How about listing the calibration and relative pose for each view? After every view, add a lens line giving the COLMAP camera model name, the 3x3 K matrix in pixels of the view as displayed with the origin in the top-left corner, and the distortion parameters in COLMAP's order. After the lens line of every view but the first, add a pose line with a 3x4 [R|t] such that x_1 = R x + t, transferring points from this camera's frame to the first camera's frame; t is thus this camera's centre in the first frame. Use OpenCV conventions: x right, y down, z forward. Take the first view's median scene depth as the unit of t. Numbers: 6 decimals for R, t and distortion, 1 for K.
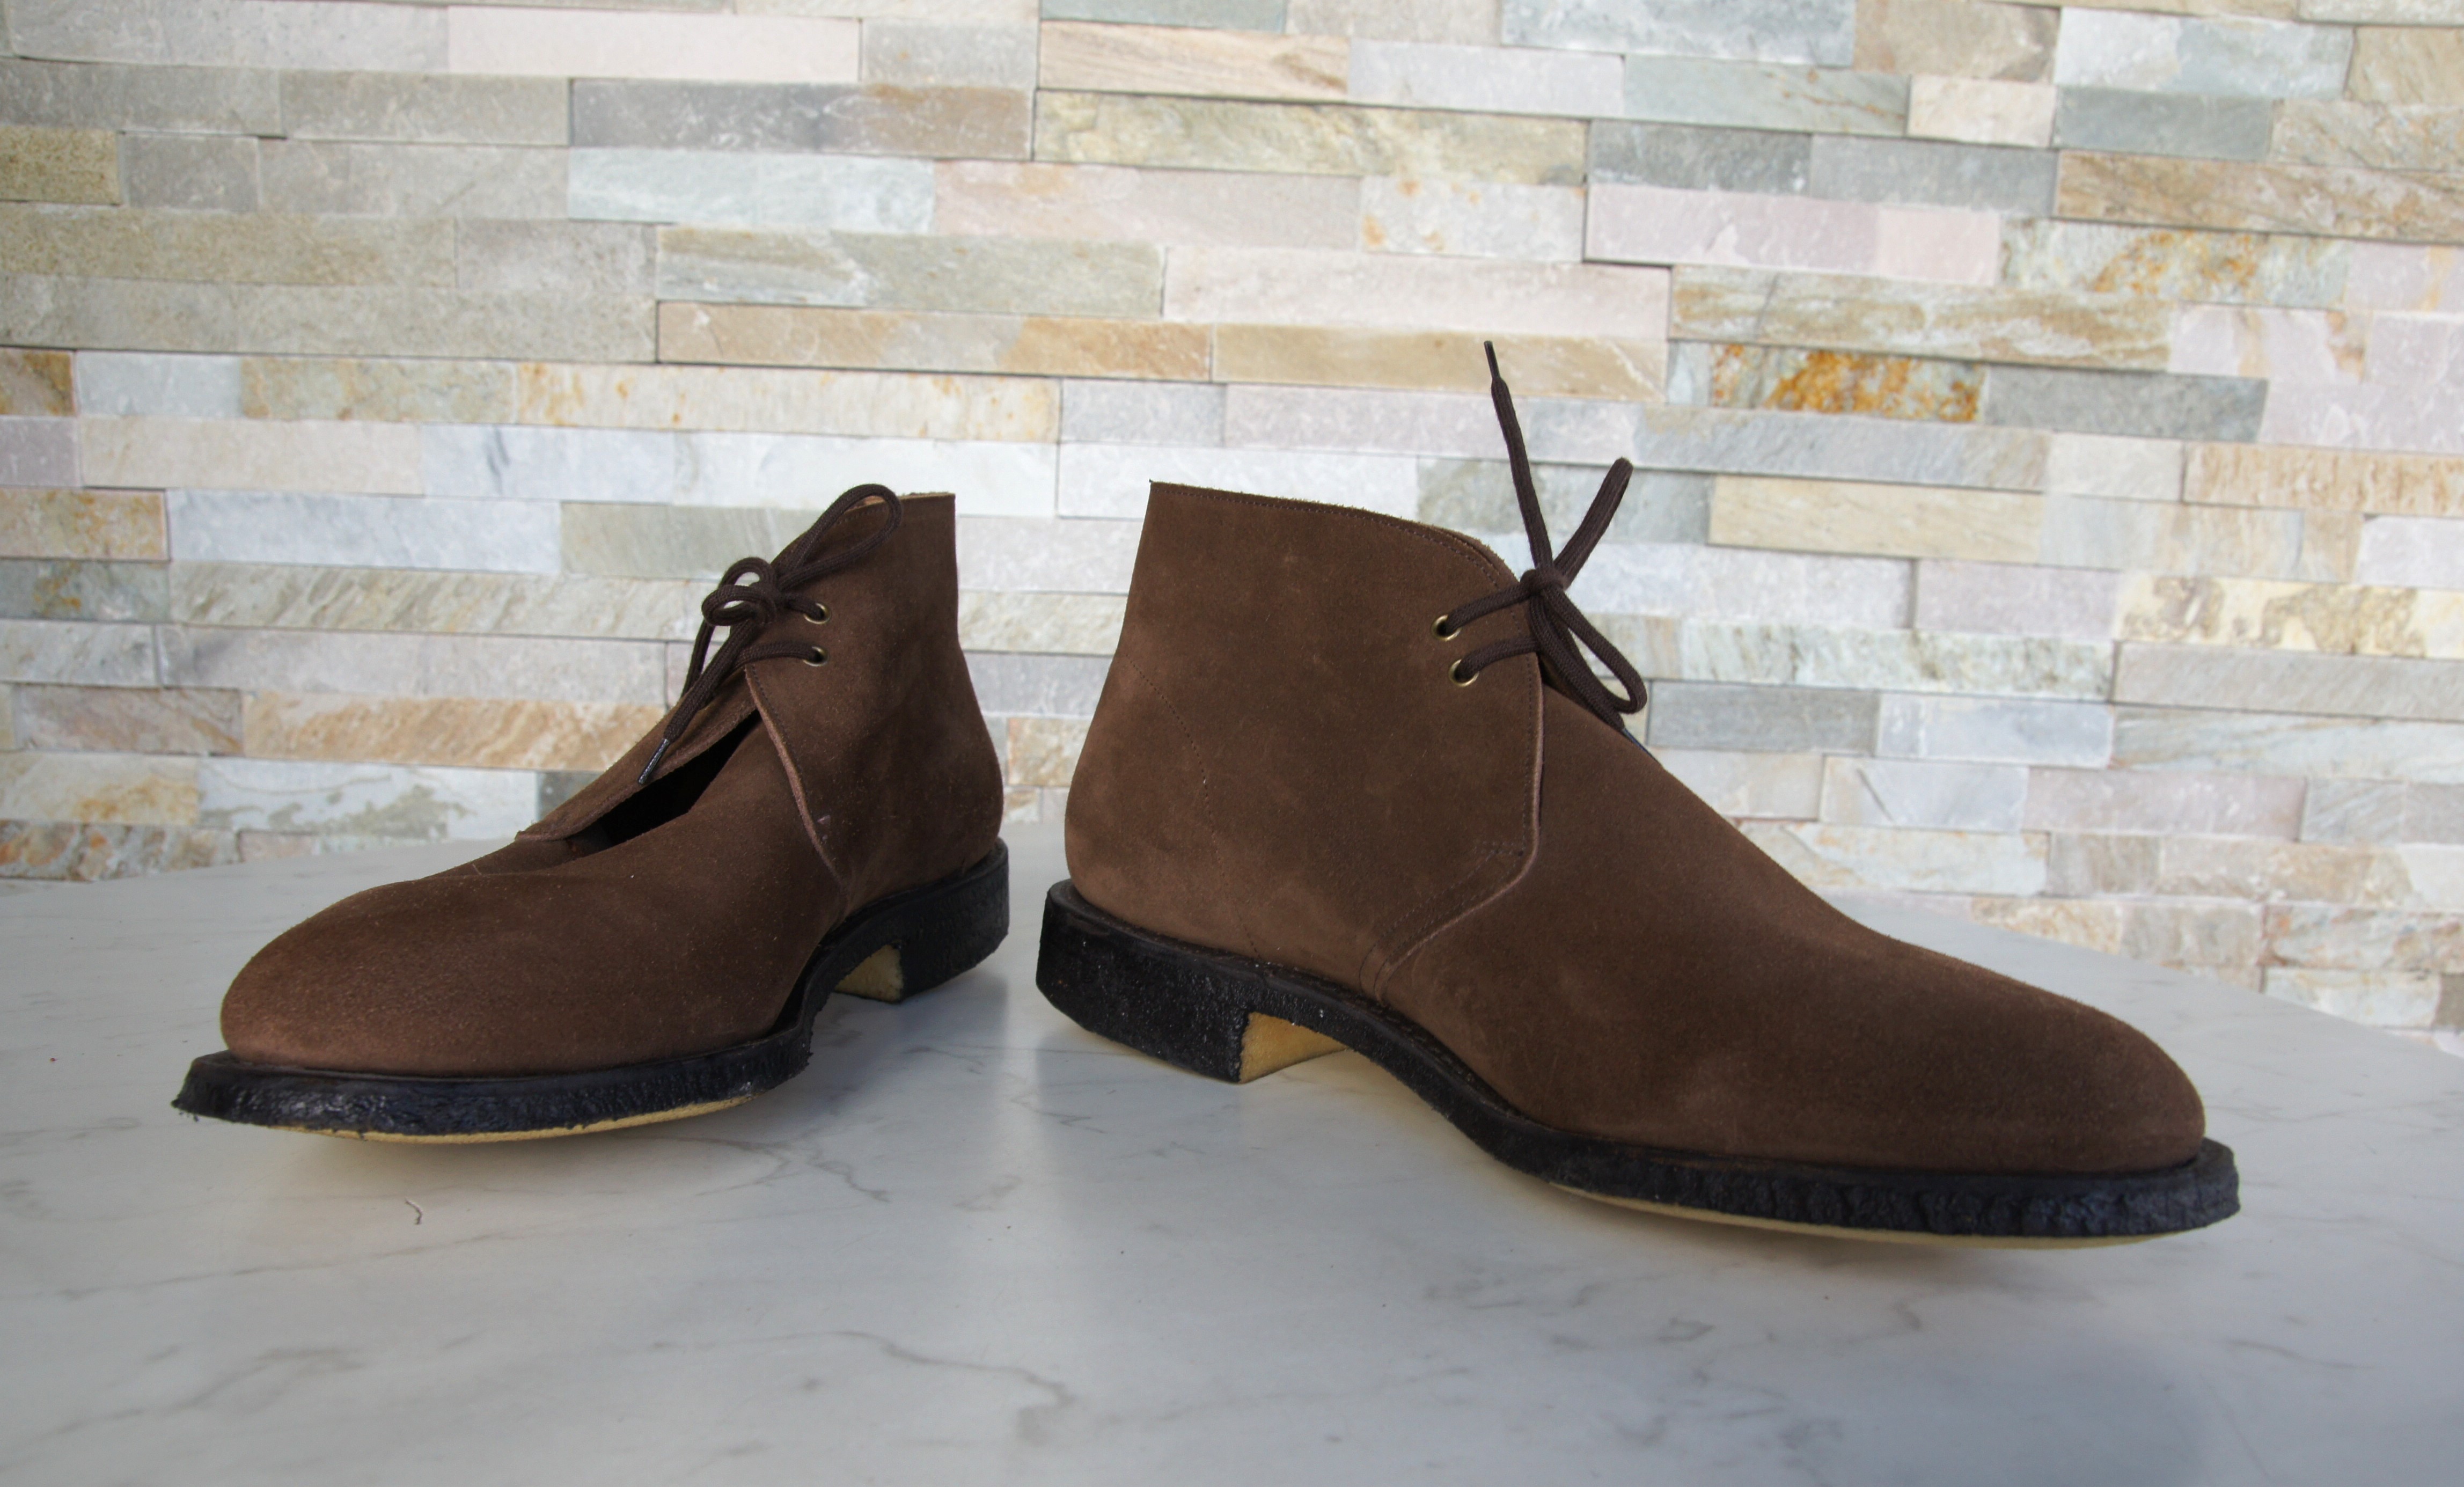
lens RADIAL K [[1815.9, 0, 1230.2], [0, 1815.9, 841.3], [0, 0, 1]] dist [-0.137303, 0.098508]
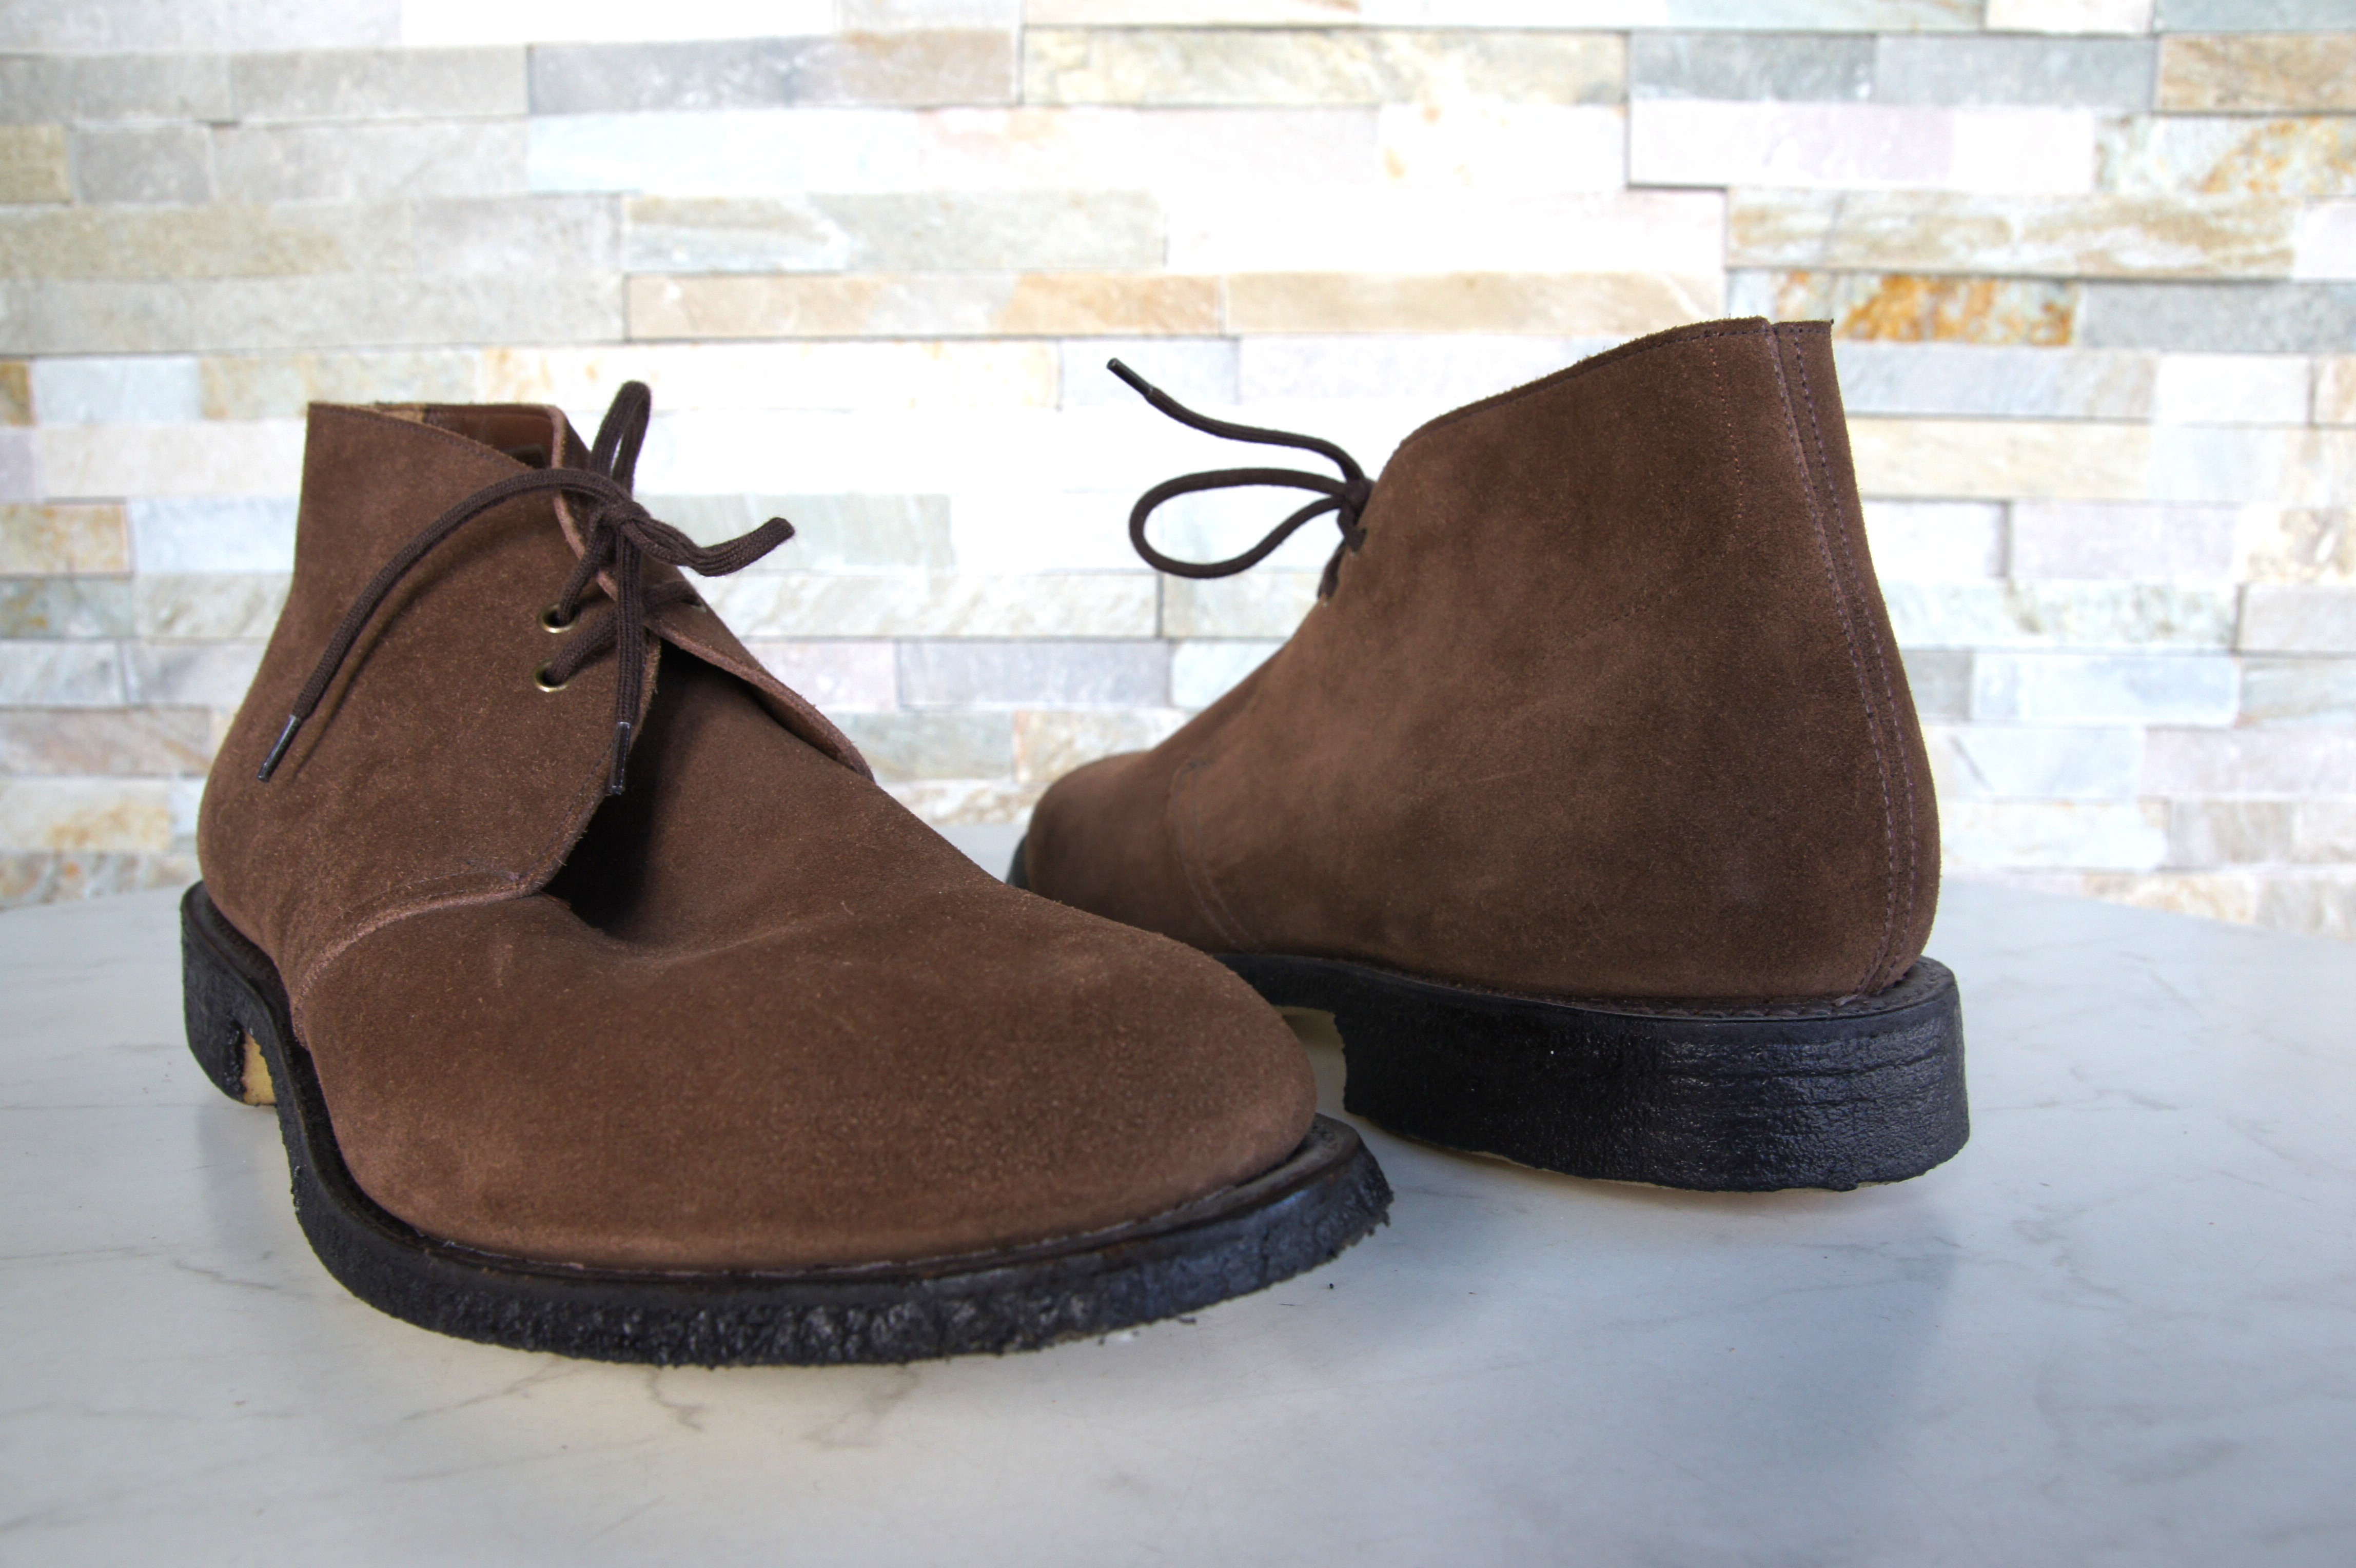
lens RADIAL K [[1731.7, 0, 1166.4], [0, 1731.7, 799.6], [0, 0, 1]] dist [-0.144201, 0.106182]
pose [[0.997822, -0.030234, -0.058622, 0.004741], [0.028921, 0.999315, -0.023103, -0.000230], [0.059280, 0.021358, 0.998013, 0.134471]]
